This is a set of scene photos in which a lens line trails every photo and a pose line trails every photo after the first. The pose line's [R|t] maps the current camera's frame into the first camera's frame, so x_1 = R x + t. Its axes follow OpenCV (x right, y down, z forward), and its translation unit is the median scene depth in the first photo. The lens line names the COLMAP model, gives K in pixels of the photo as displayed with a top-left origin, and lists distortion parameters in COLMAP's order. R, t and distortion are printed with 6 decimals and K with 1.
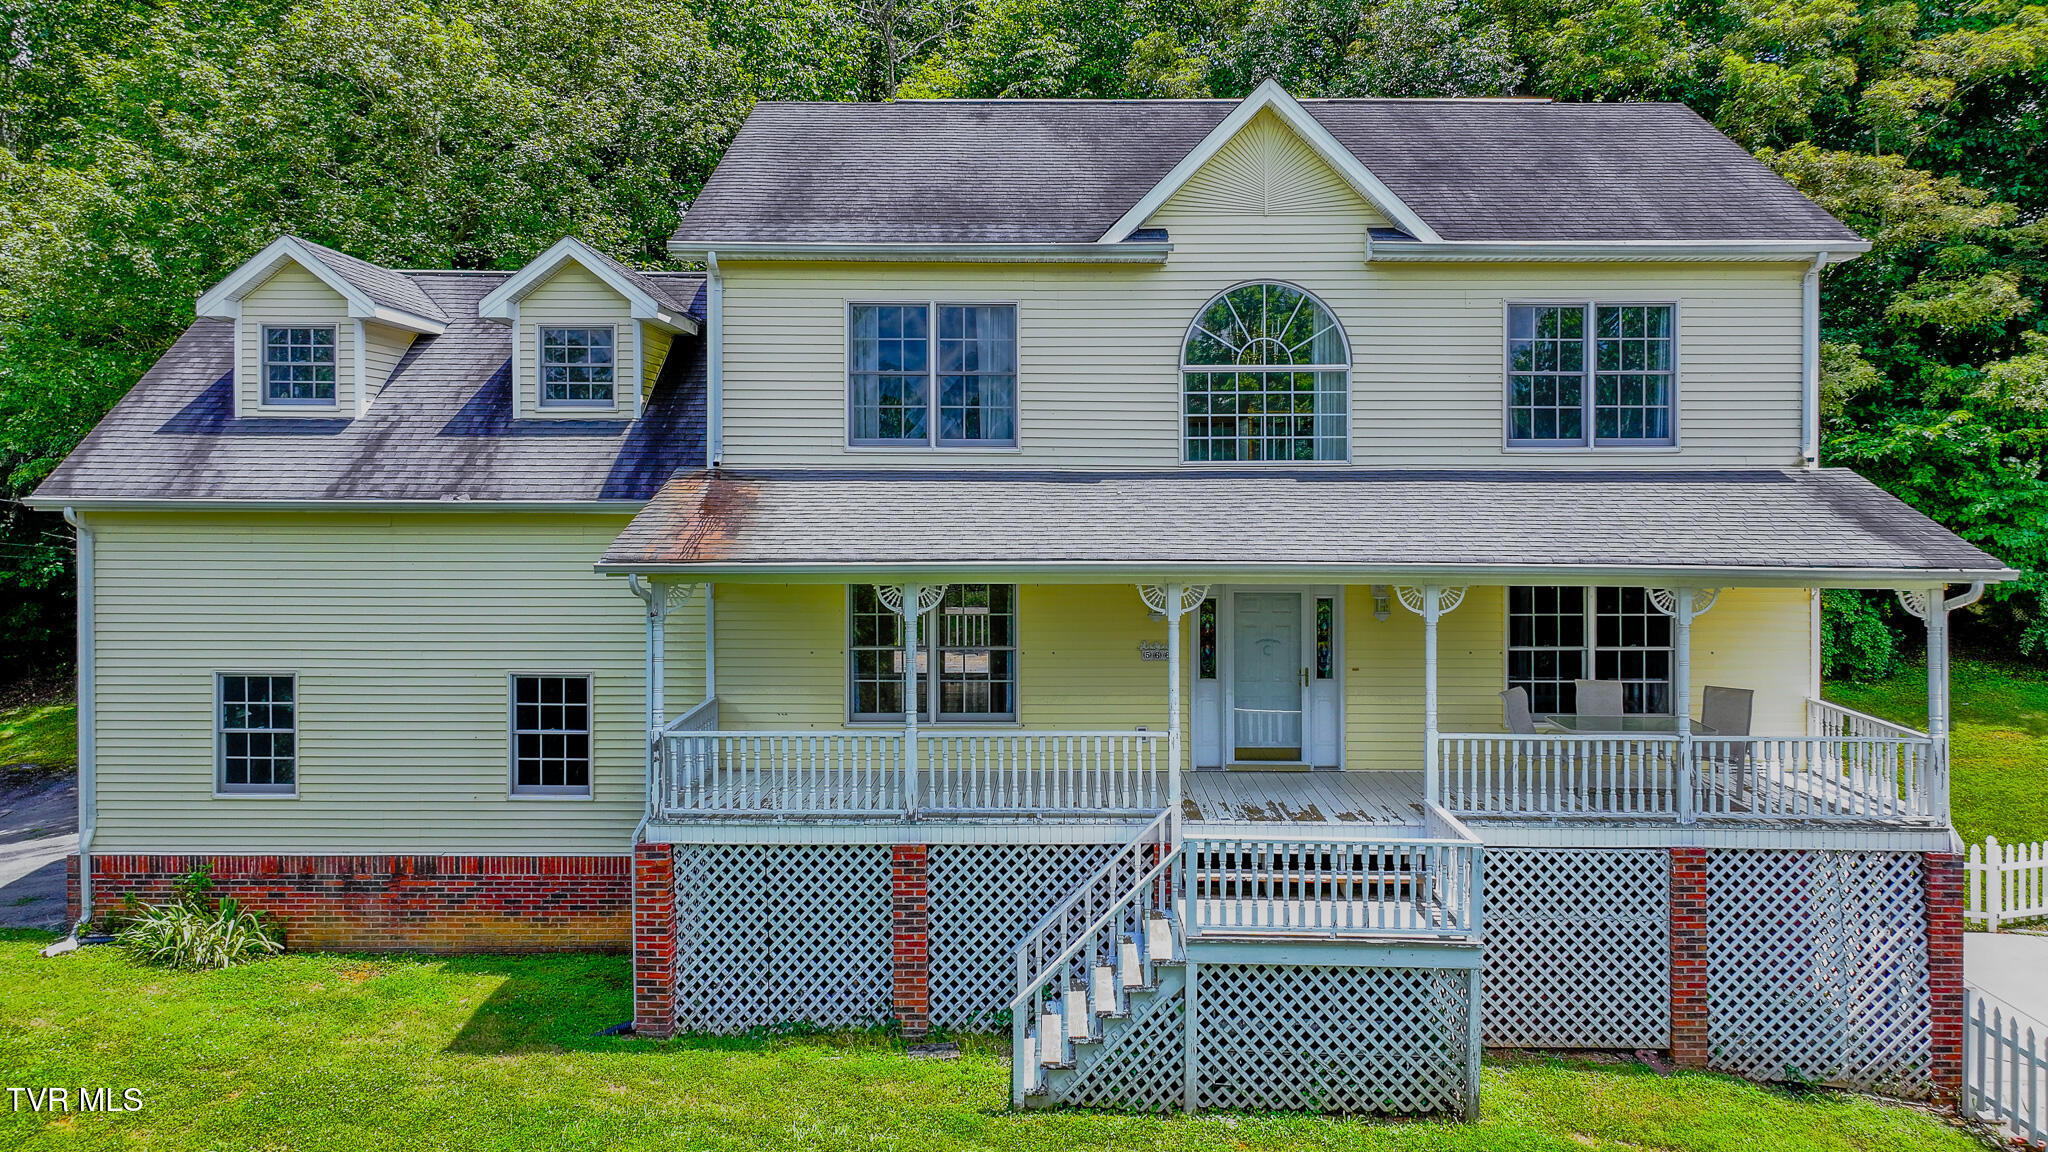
lens RADIAL K [[1418.4, 0, 1024.3], [0, 1418.4, 550.4], [0, 0, 1]] dist [-0.007683, 0.001411]
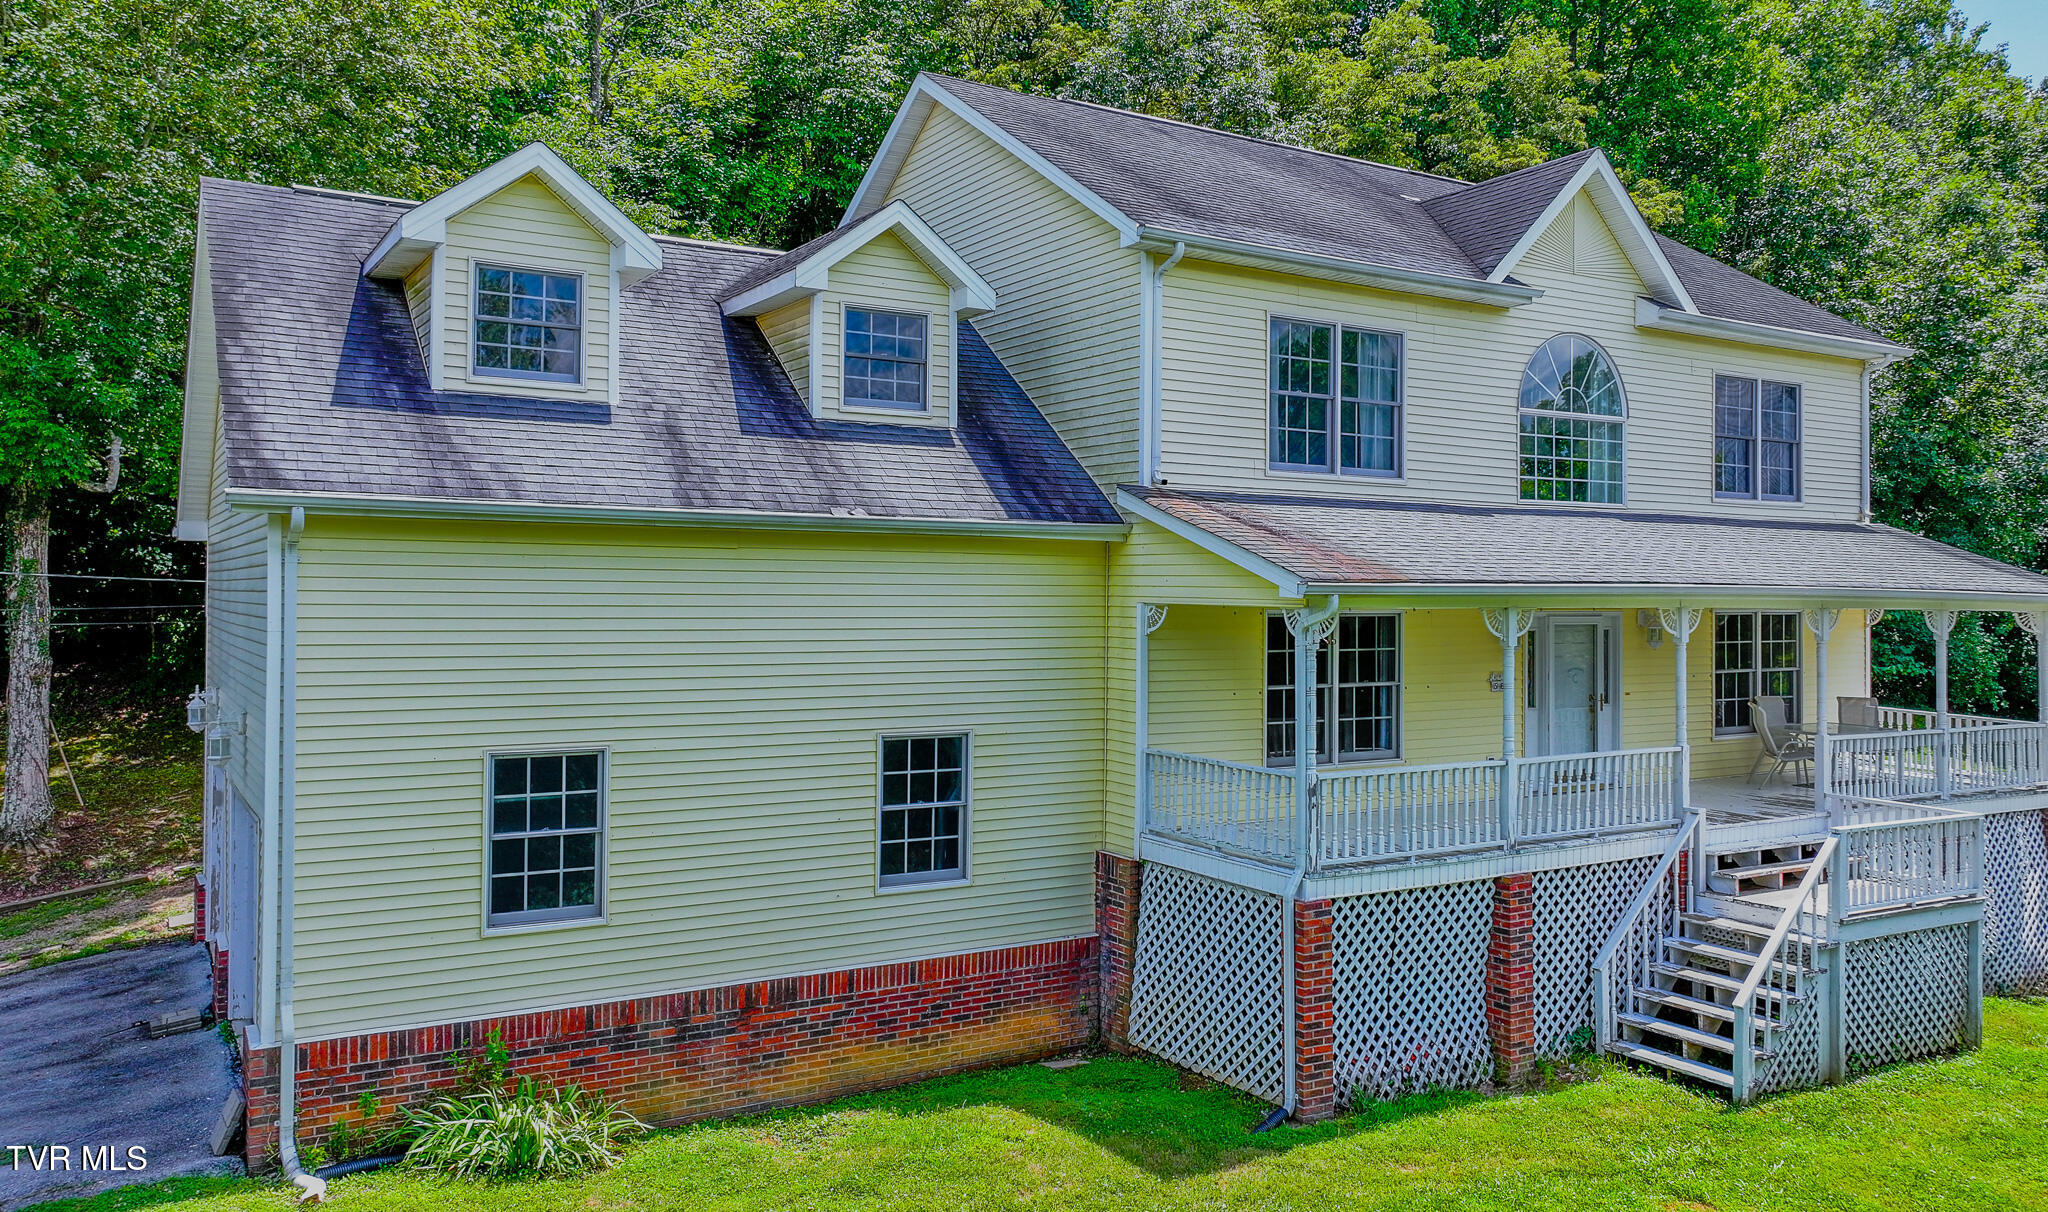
lens RADIAL K [[1513.1, 0, 1024.0], [0, 1513.1, 606.0], [0, 0, 1]] dist [-0.008040, -0.006343]
pose [[0.851401, 0.000191, 0.524516, -0.778737], [0.010385, 0.999798, -0.017222, 0.031212], [-0.524413, 0.020110, 0.851227, 0.243684]]
